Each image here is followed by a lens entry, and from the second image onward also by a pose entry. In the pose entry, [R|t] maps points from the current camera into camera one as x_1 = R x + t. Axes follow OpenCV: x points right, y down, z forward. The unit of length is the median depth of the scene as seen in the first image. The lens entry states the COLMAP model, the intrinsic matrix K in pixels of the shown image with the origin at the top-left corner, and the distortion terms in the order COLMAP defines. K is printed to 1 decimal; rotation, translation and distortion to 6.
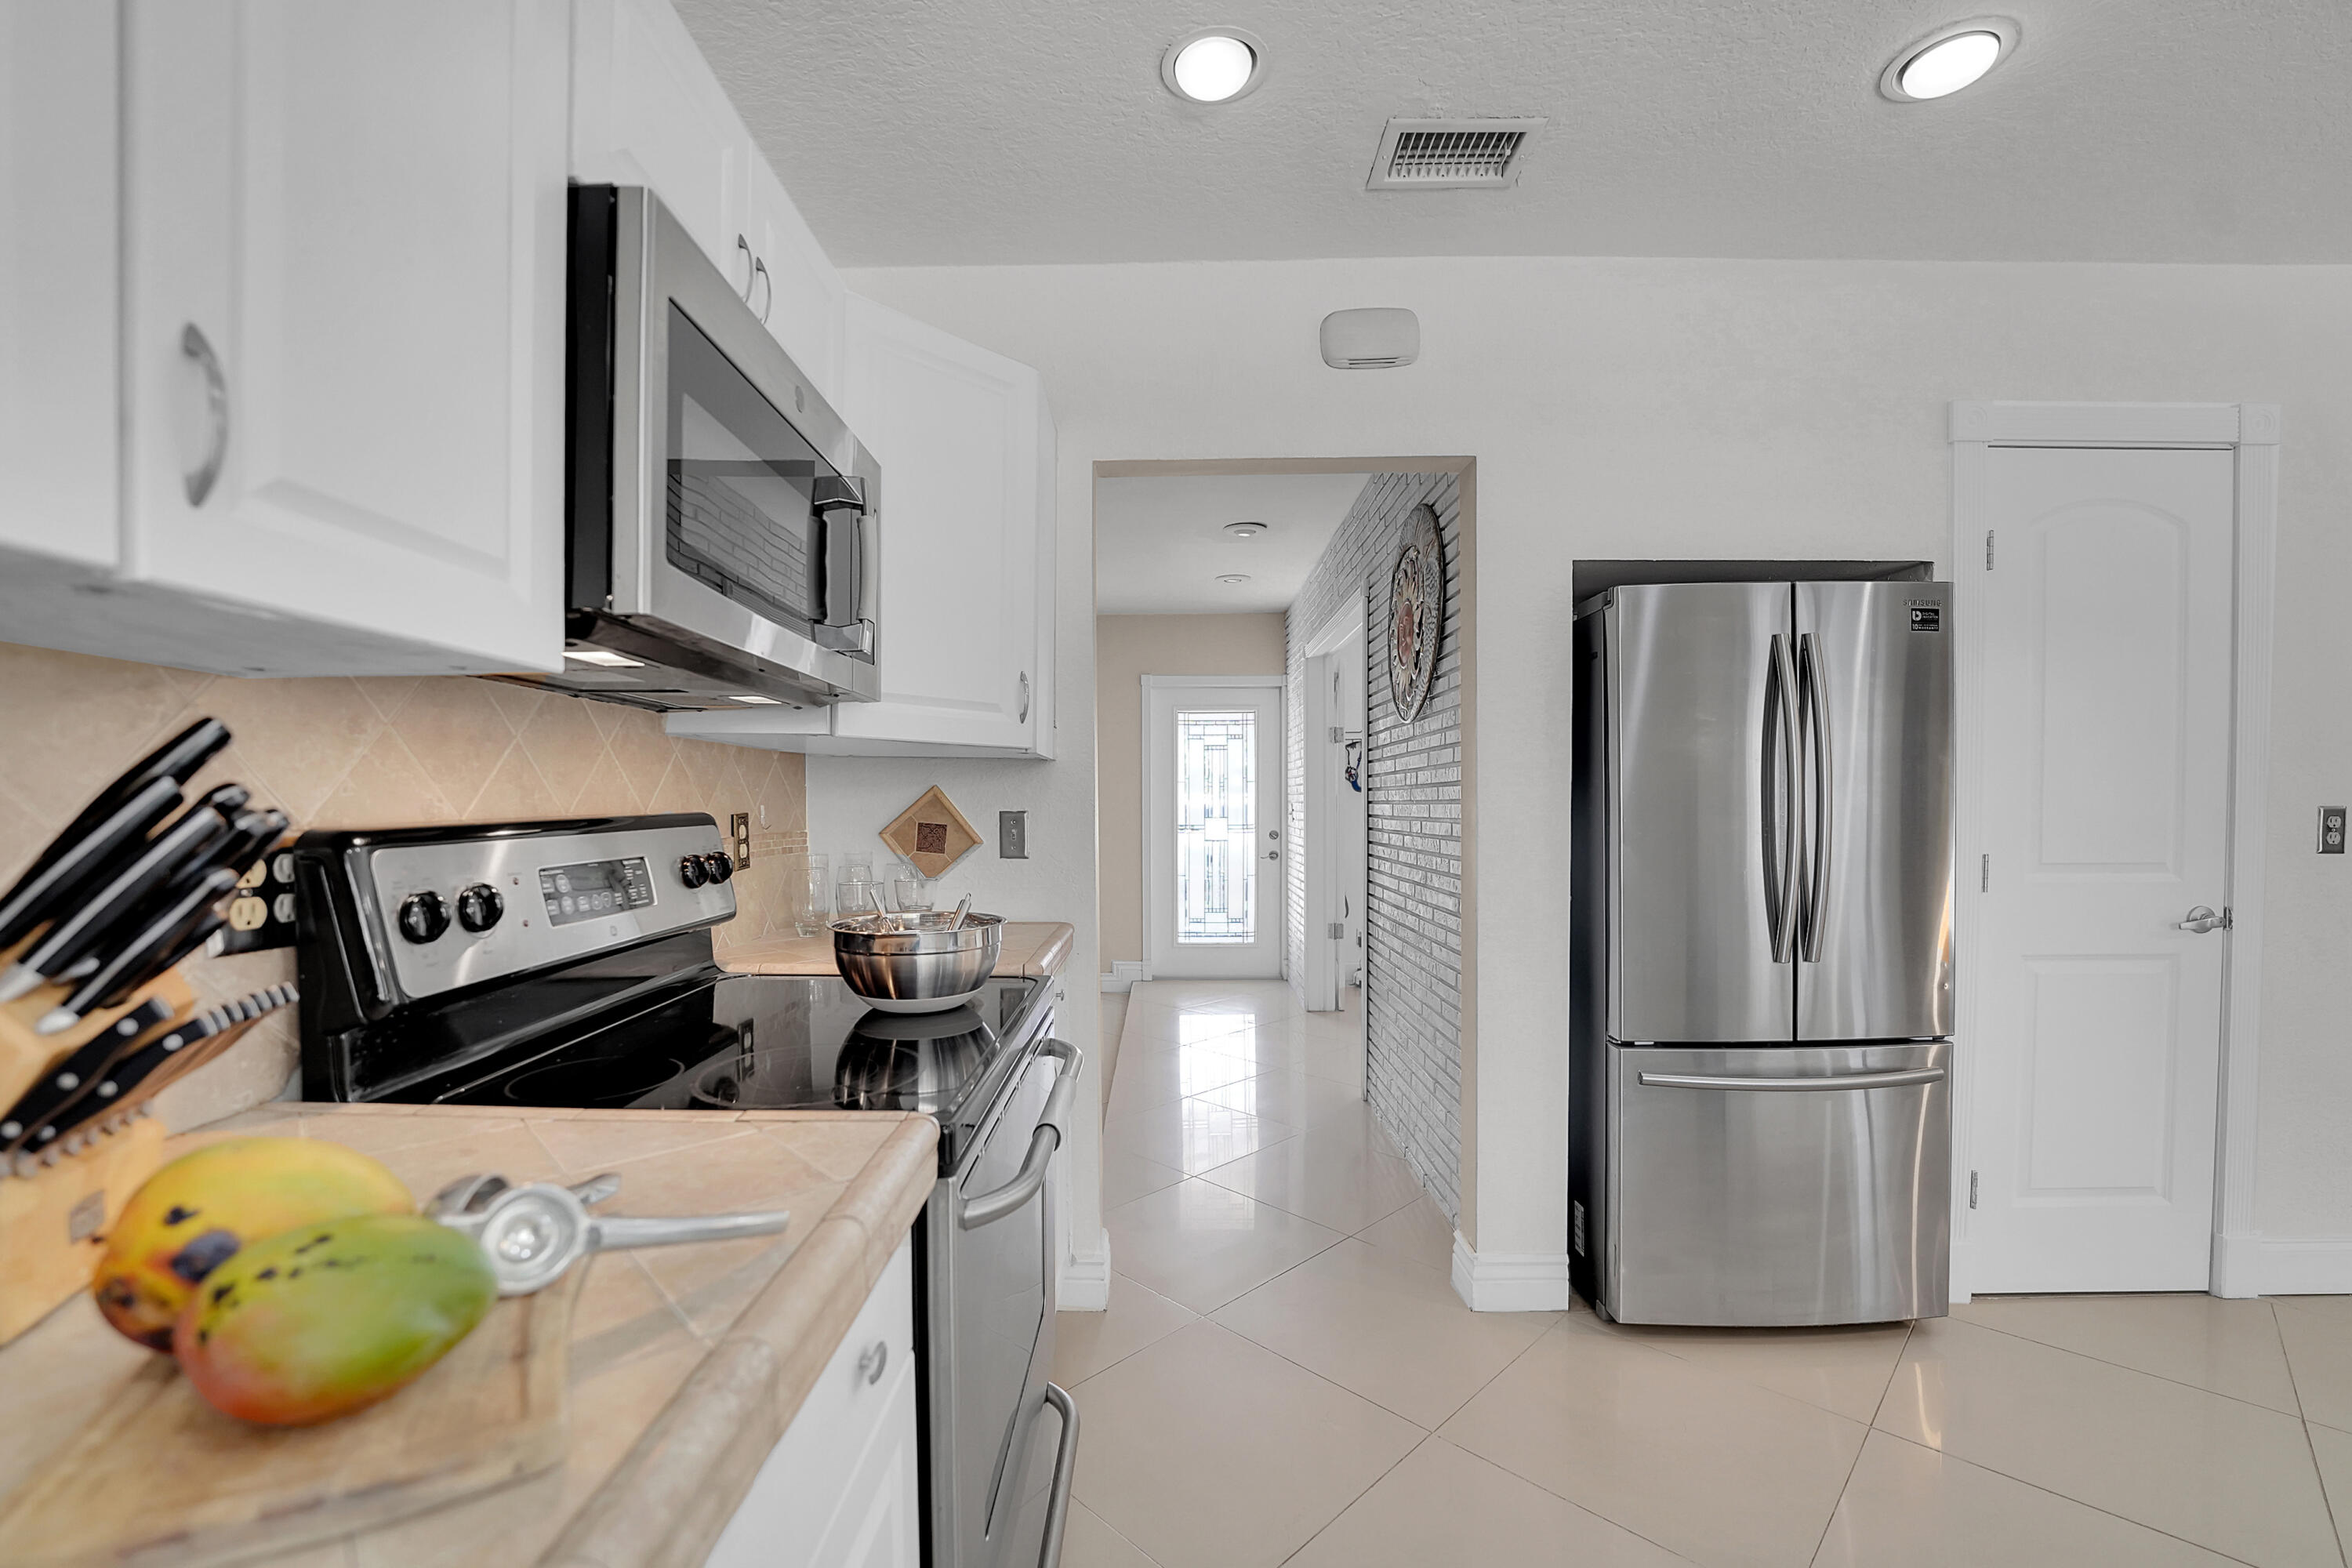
lens RADIAL K [[1017.4, 0, 1214.6], [0, 1017.4, 793.9], [0, 0, 1]] dist [-0.029299, -0.000064]
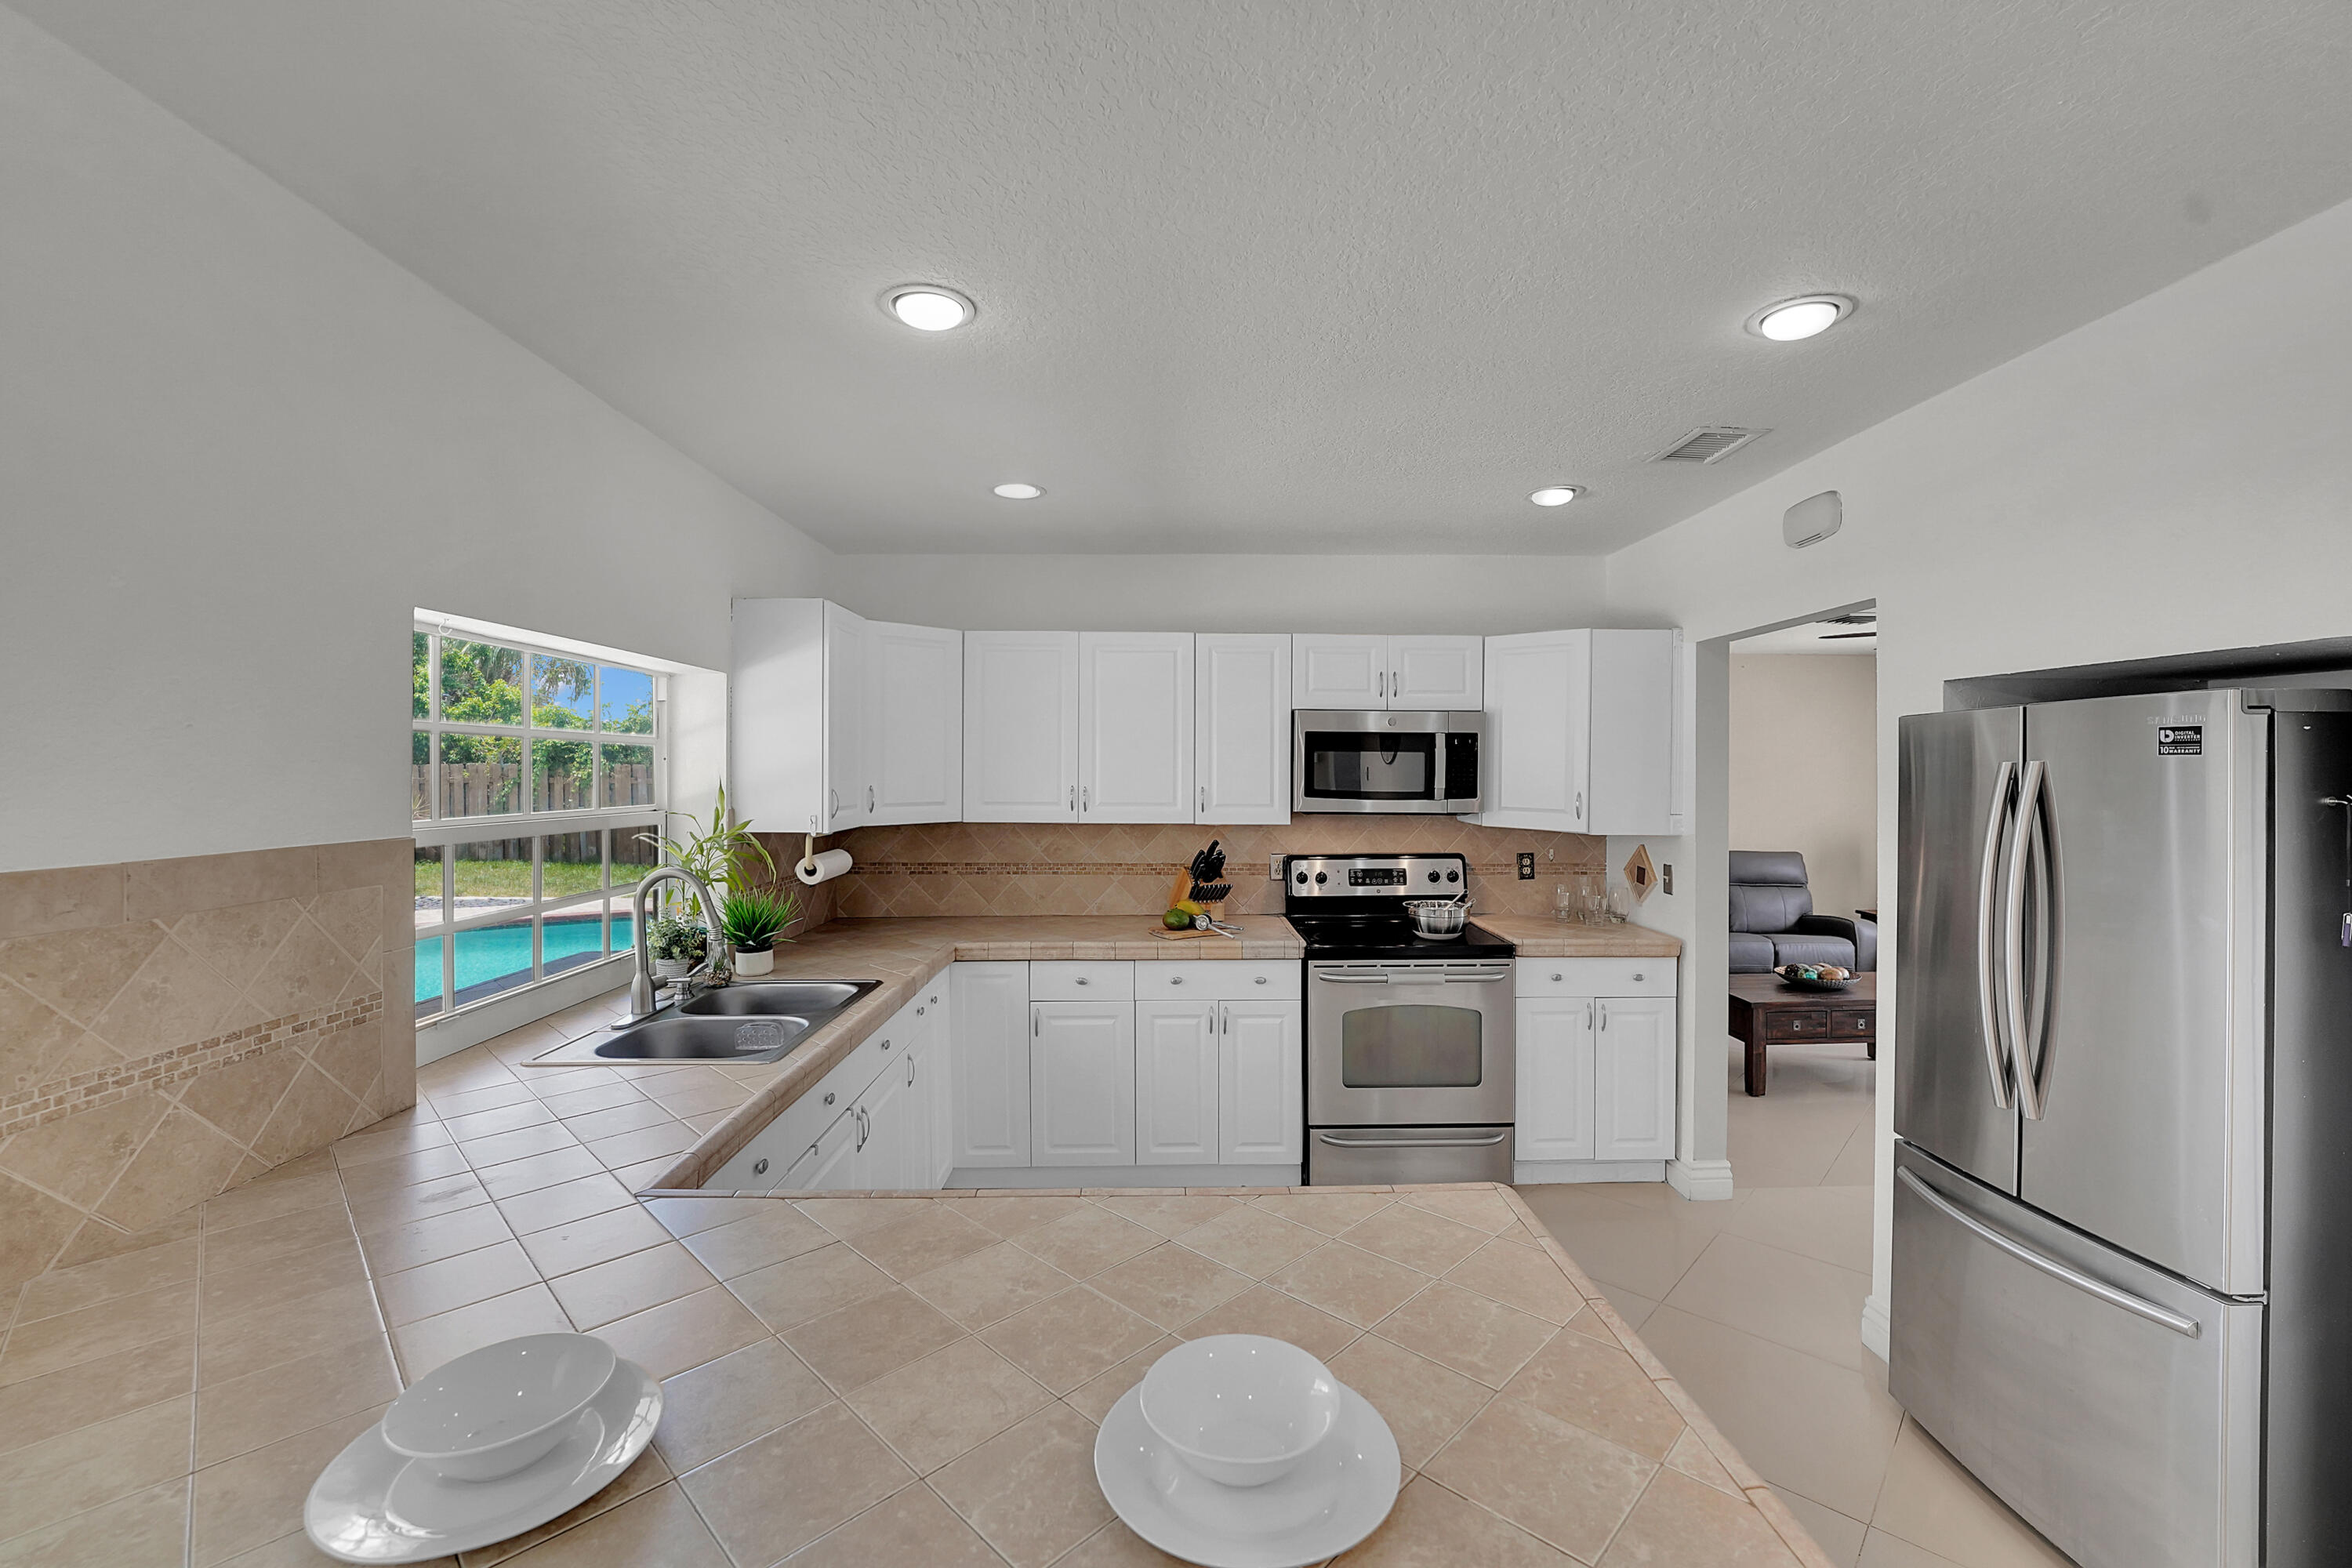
lens RADIAL K [[968.3, 0, 1209.1], [0, 968.3, 780.4], [0, 0, 1]] dist [-0.030893, -0.000001]
pose [[0.008329, 0.017013, -0.999821, 1.670834], [-0.000525, 0.999855, 0.017009, -0.180974], [0.999965, 0.000383, 0.008336, 0.279875]]
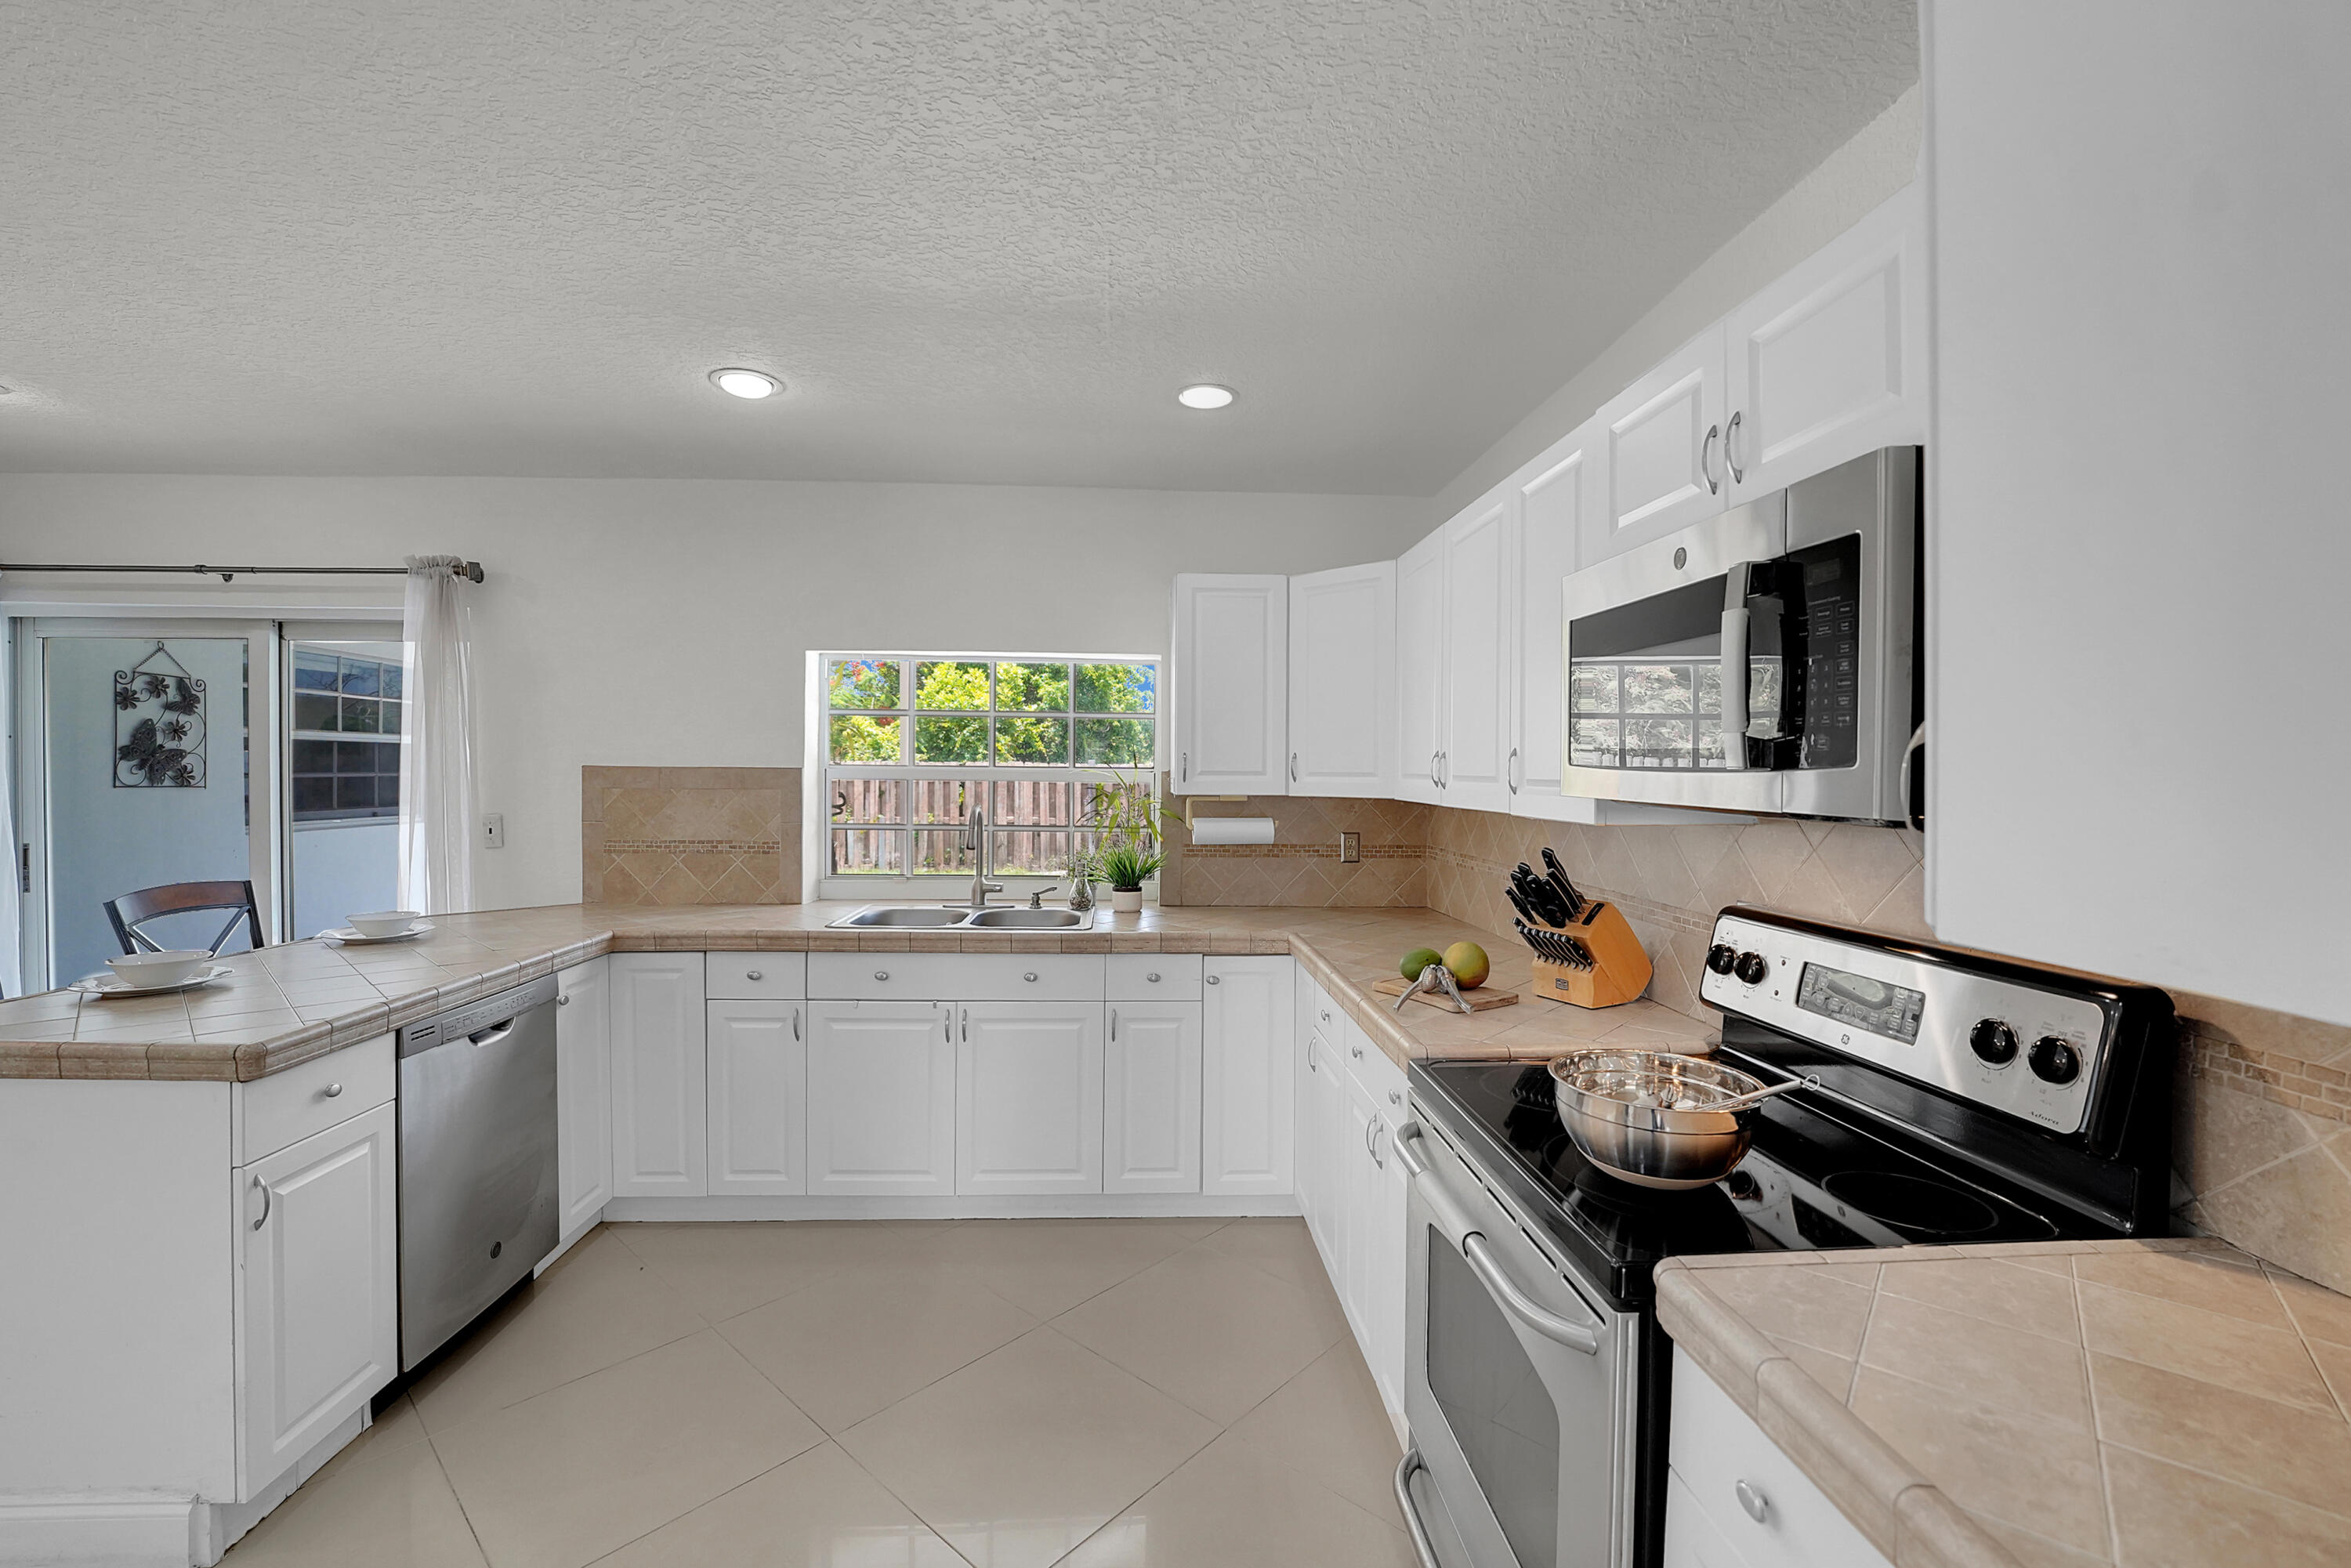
lens RADIAL K [[1001.5, 0, 1175.5], [0, 1001.5, 784.0], [0, 0, 1]] dist [-0.026160, 0.000056]
pose [[-0.999887, -0.002968, -0.014734, 0.110092], [-0.003148, 0.999921, 0.012190, -0.108073], [0.014697, 0.012235, -0.999817, 1.407458]]
